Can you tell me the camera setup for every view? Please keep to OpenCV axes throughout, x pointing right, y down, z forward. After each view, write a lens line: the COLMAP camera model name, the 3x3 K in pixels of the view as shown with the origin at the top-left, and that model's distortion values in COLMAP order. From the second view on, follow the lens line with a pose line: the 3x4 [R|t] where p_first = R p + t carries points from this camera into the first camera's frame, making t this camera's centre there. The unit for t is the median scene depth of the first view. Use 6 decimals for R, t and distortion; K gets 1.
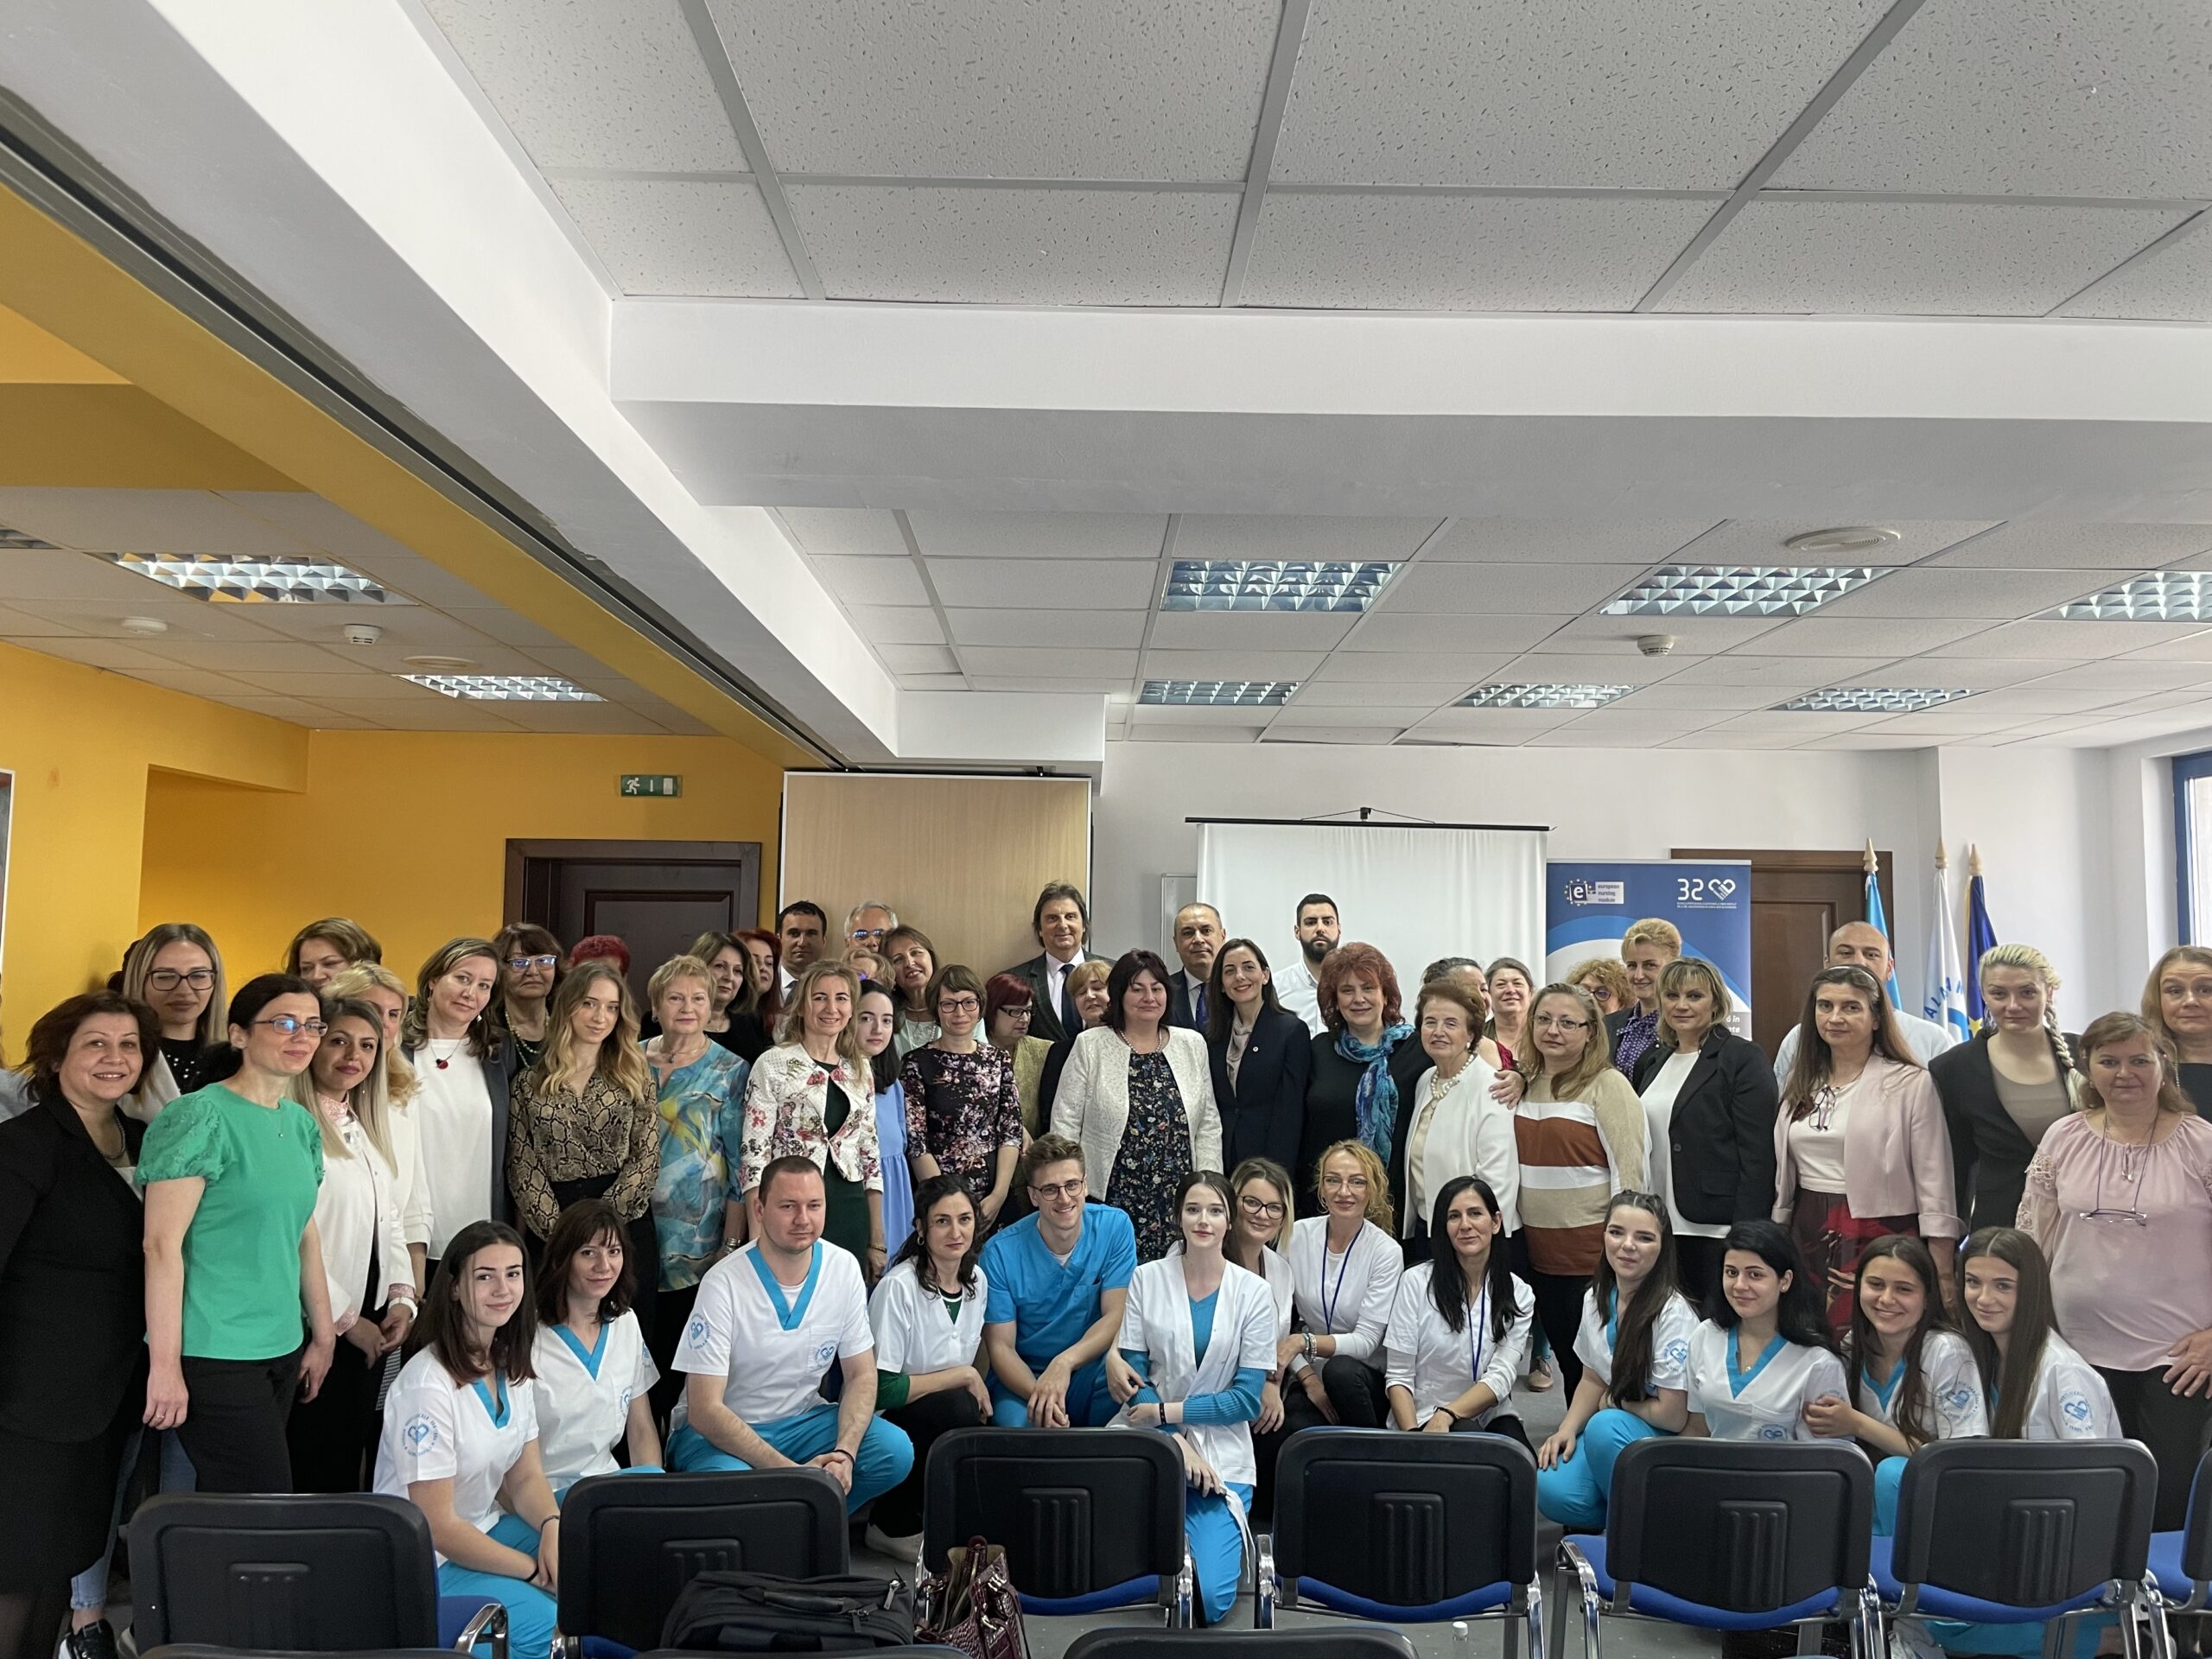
lens RADIAL K [[1698.3, 0, 1144.5], [0, 1698.3, 801.2], [0, 0, 1]] dist [0.090004, -0.126896]
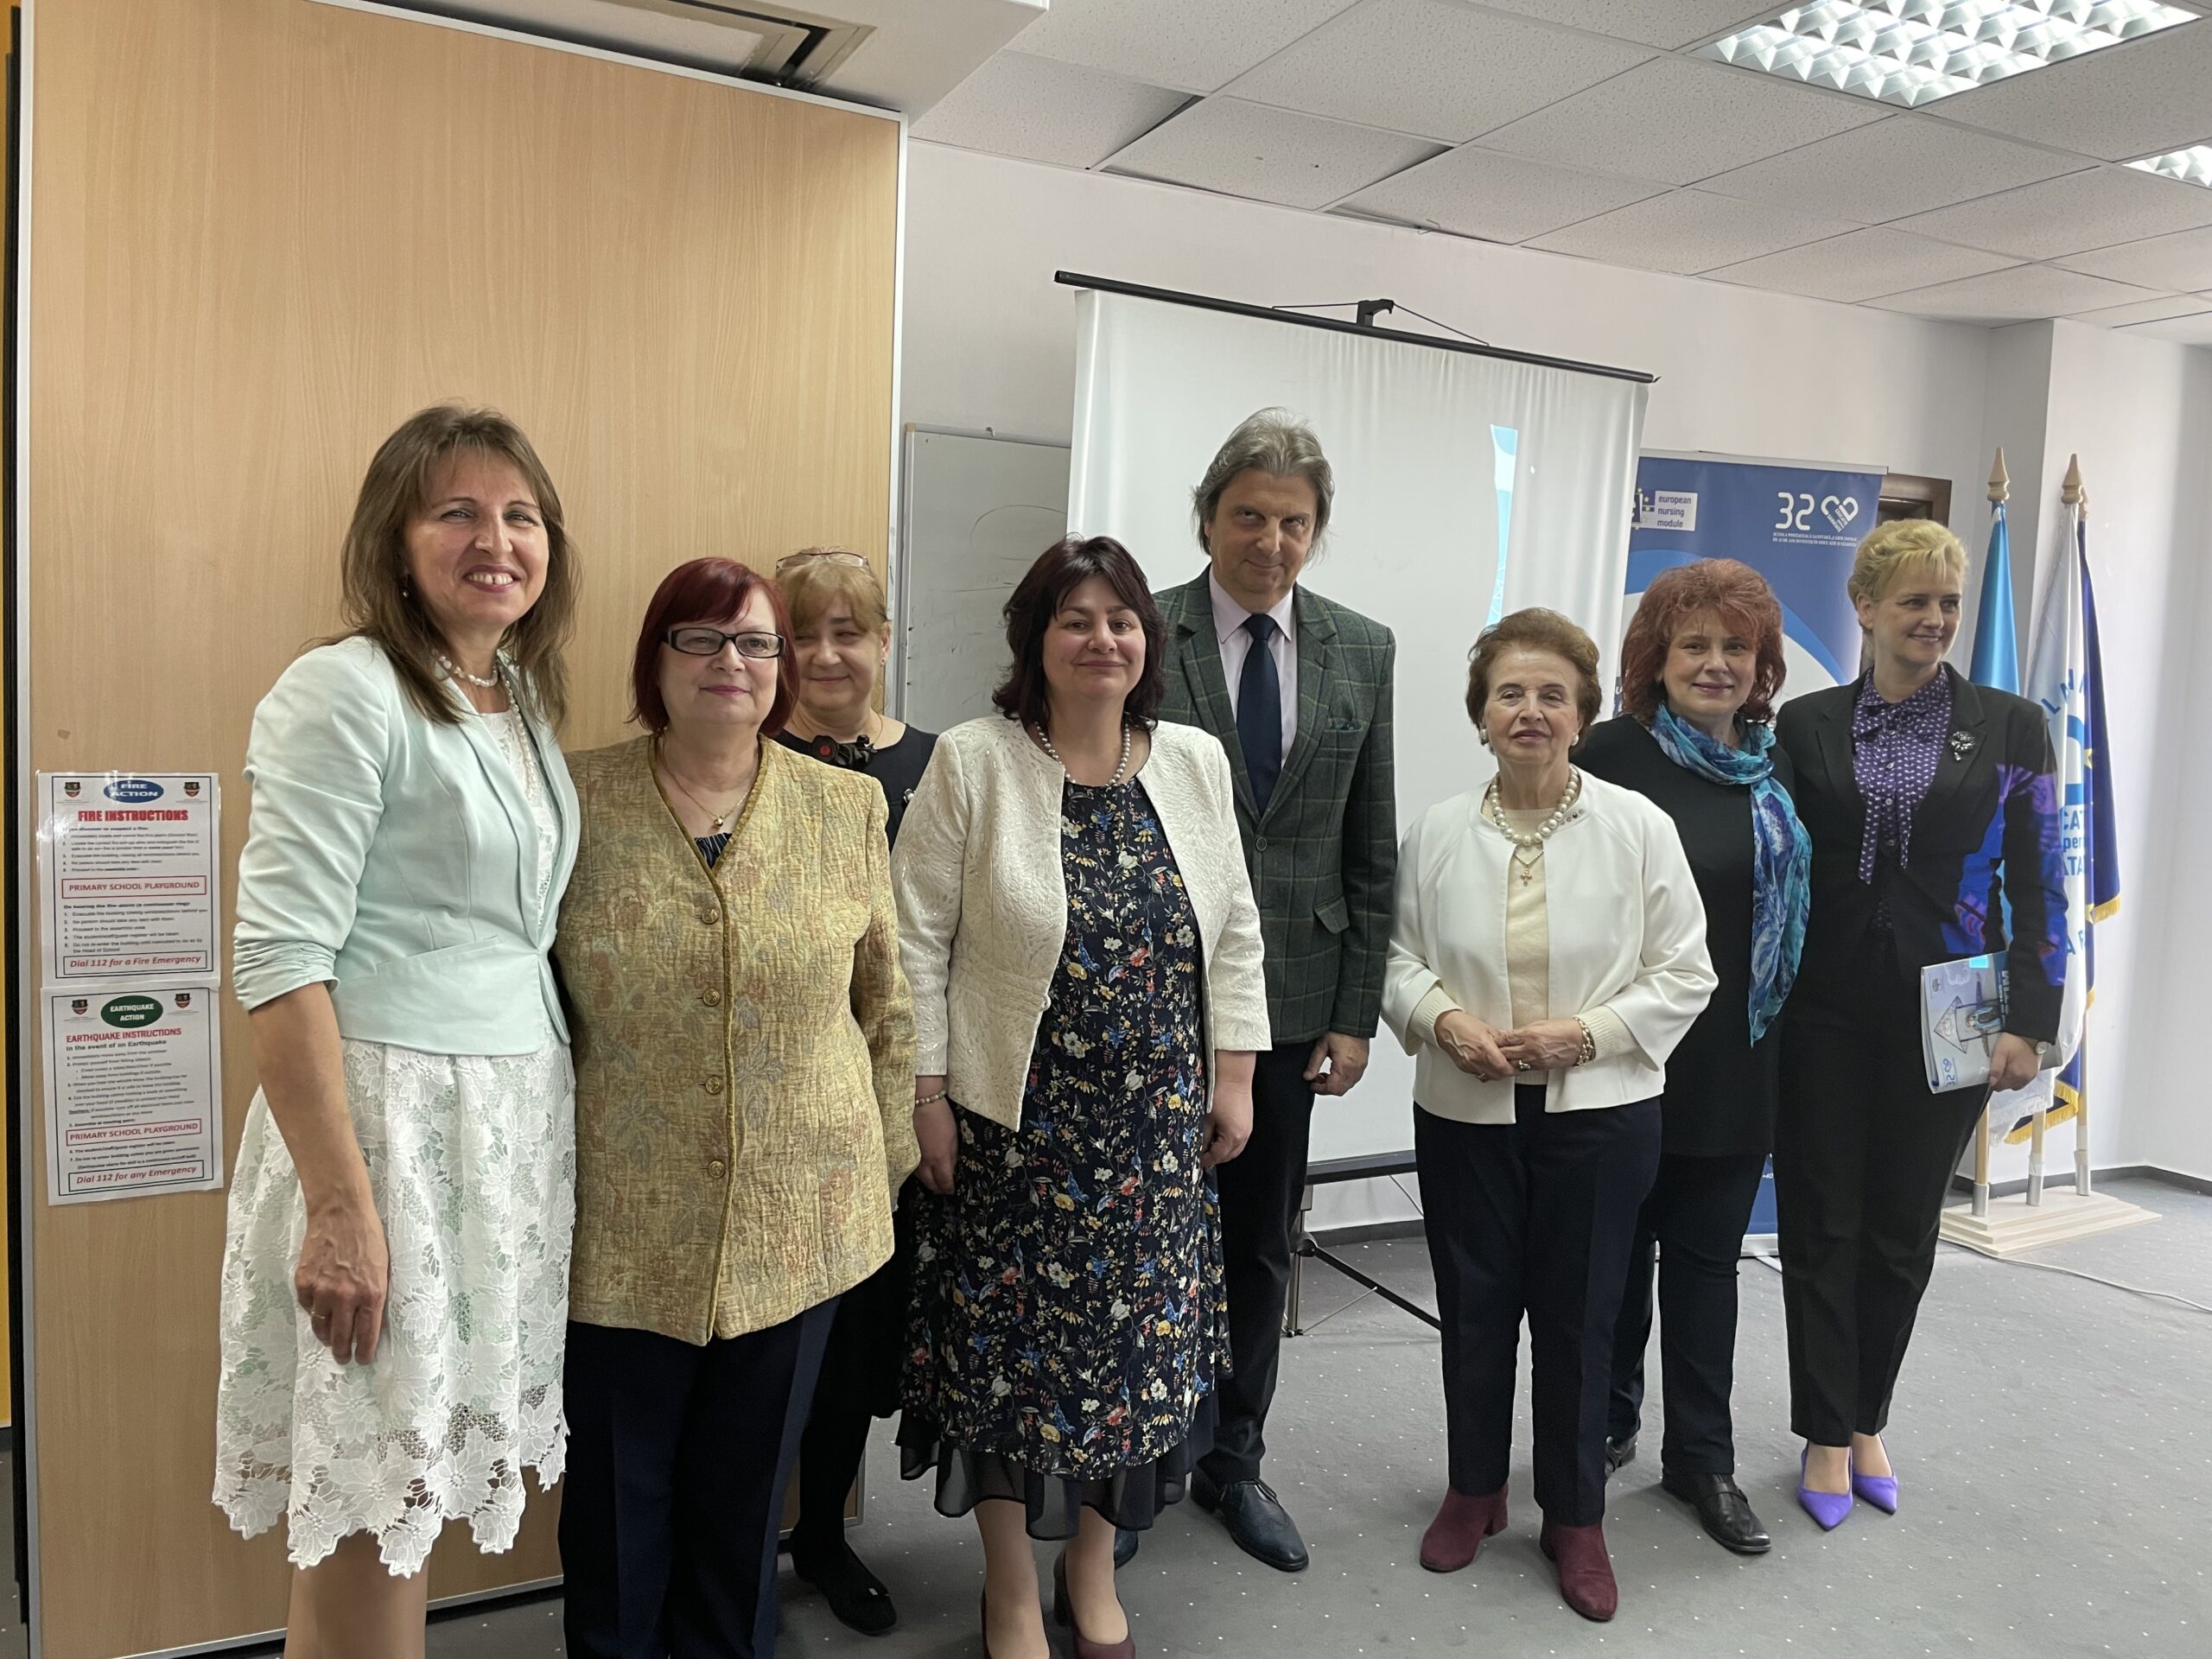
lens RADIAL K [[1698.3, 0, 1108.4], [0, 1698.3, 836.0], [0, 0, 1]] dist [0.090004, -0.126896]
pose [[0.921161, -0.012430, 0.388983, -0.135376], [-0.053718, 0.985862, 0.158715, 0.081260], [-0.385457, -0.167098, 0.907470, 0.534093]]
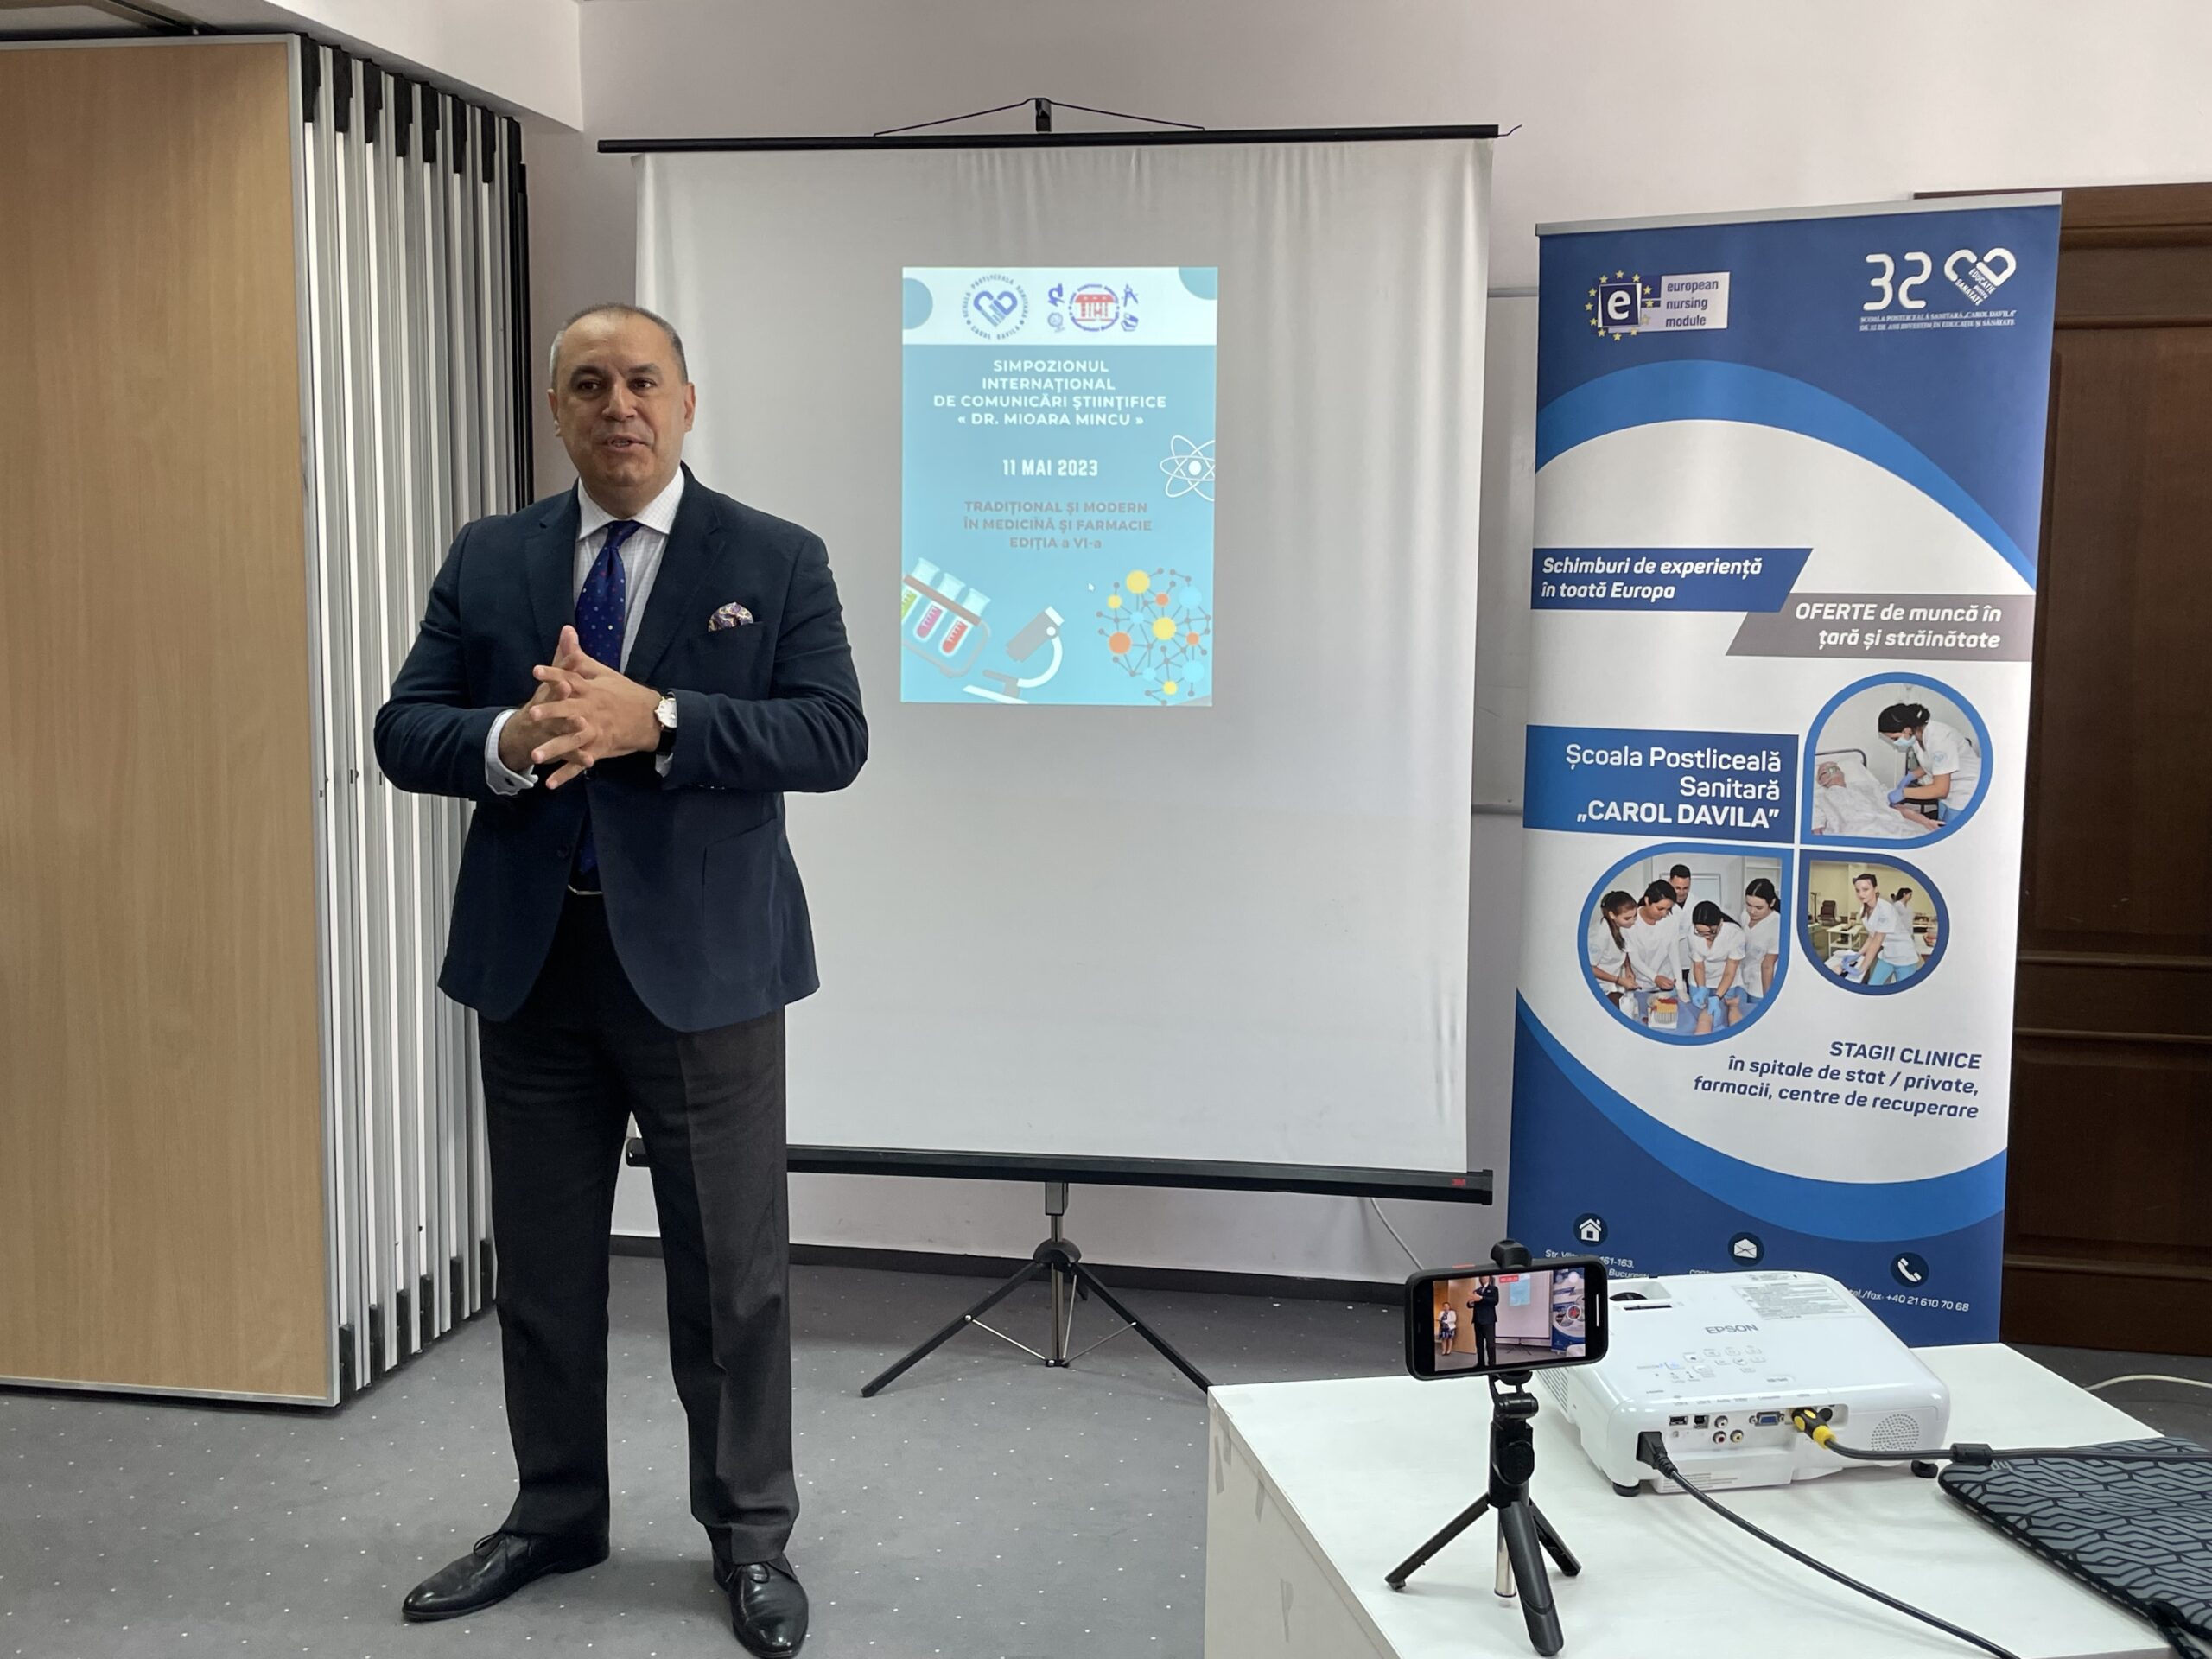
lens RADIAL K [[2332.7, 0, 1114.8], [0, 2332.7, 832.0], [0, 0, 1]] dist [0.063468, 0.000000]
pose [[0.967788, 0.019557, -0.251007, 0.285610], [0.029217, 0.981518, 0.189125, 0.068257], [0.250067, -0.190366, 0.949330, 0.427083]]
